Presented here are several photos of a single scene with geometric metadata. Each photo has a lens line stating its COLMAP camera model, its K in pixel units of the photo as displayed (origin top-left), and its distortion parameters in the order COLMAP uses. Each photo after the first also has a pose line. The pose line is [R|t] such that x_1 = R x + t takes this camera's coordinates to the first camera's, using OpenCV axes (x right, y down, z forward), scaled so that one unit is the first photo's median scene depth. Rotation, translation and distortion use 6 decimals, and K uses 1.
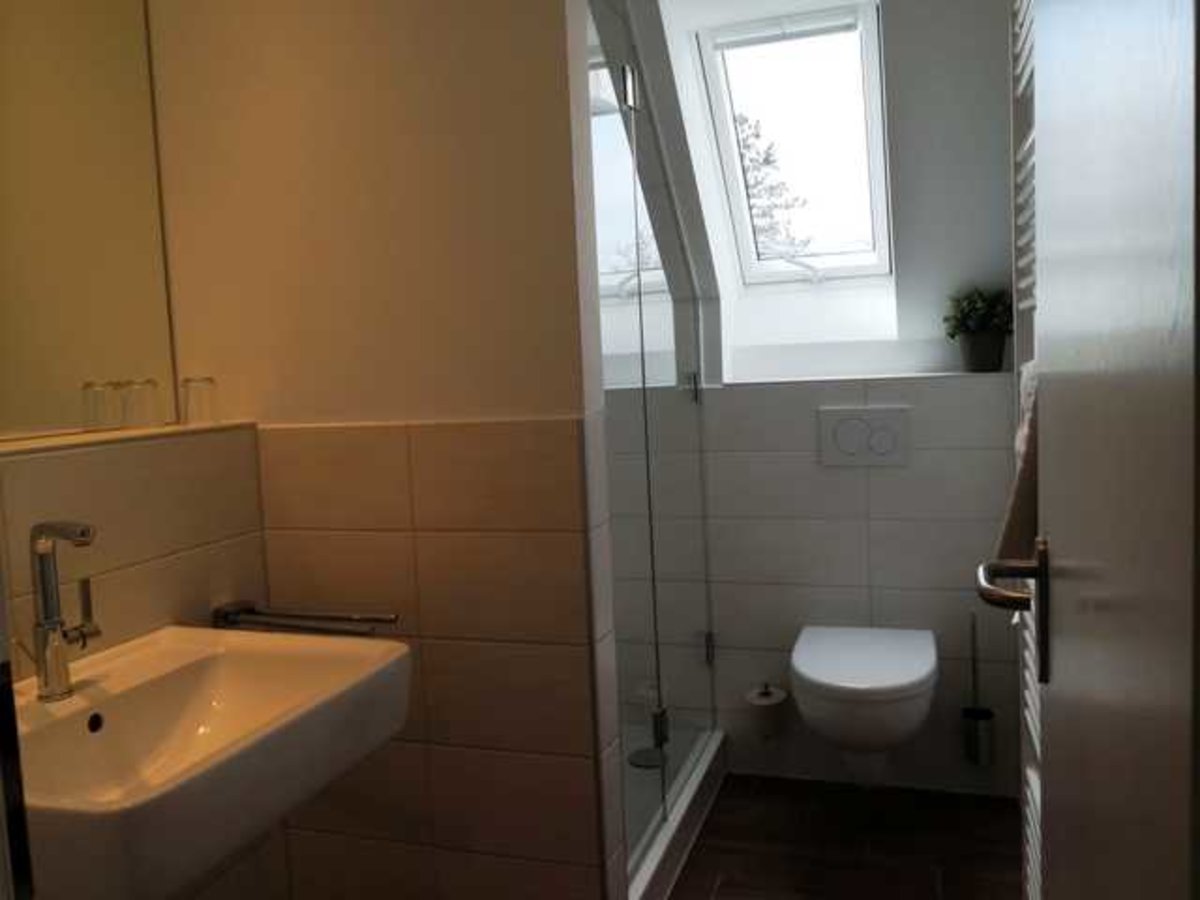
lens RADIAL K [[1017.7, 0, 600.0], [0, 1017.7, 450.0], [0, 0, 1]] dist [0.087245, -0.125947]
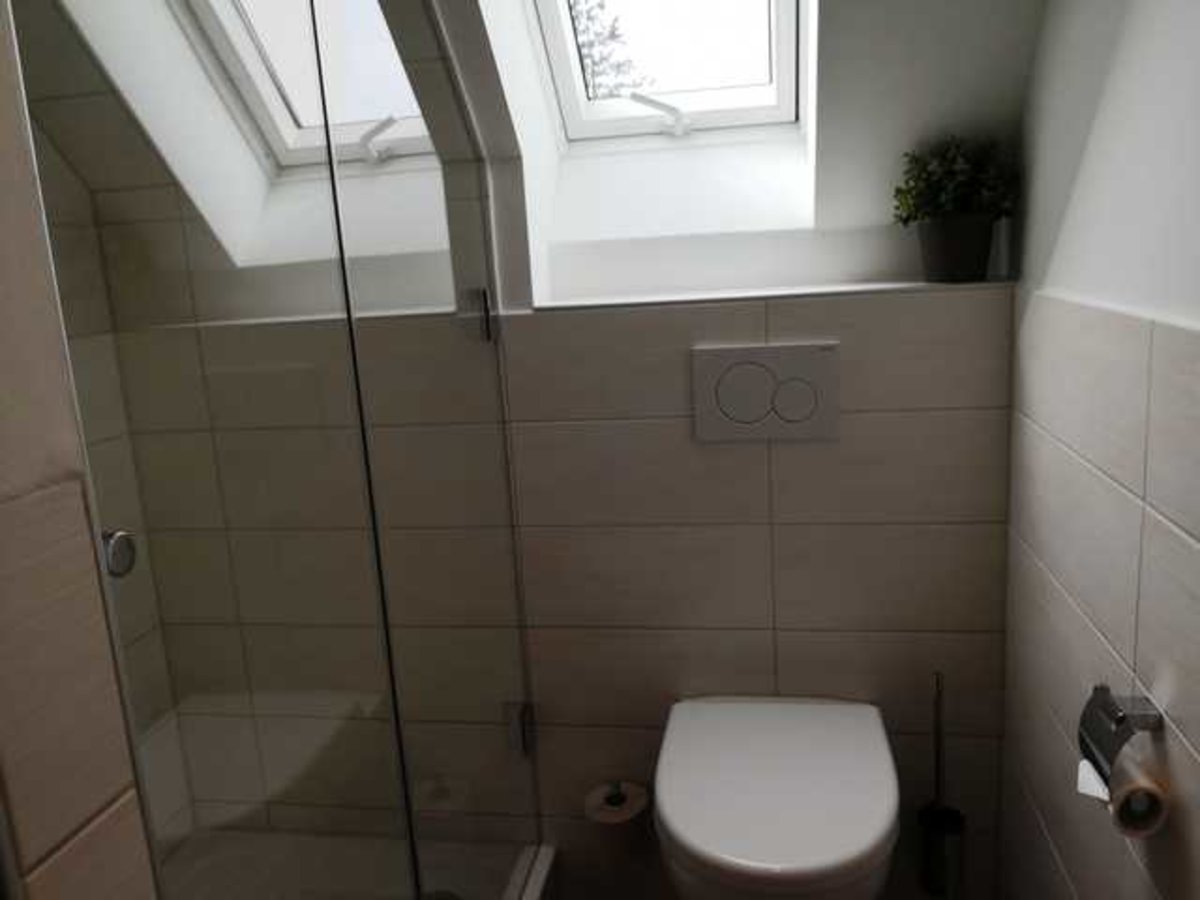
lens RADIAL K [[1017.7, 0, 600.0], [0, 1017.7, 450.0], [0, 0, 1]] dist [0.087245, -0.125947]
pose [[0.989722, -0.041040, 0.136992, 0.073467], [0.026718, 0.994135, 0.104792, -0.043189], [-0.140489, -0.100054, 0.985014, 0.395972]]
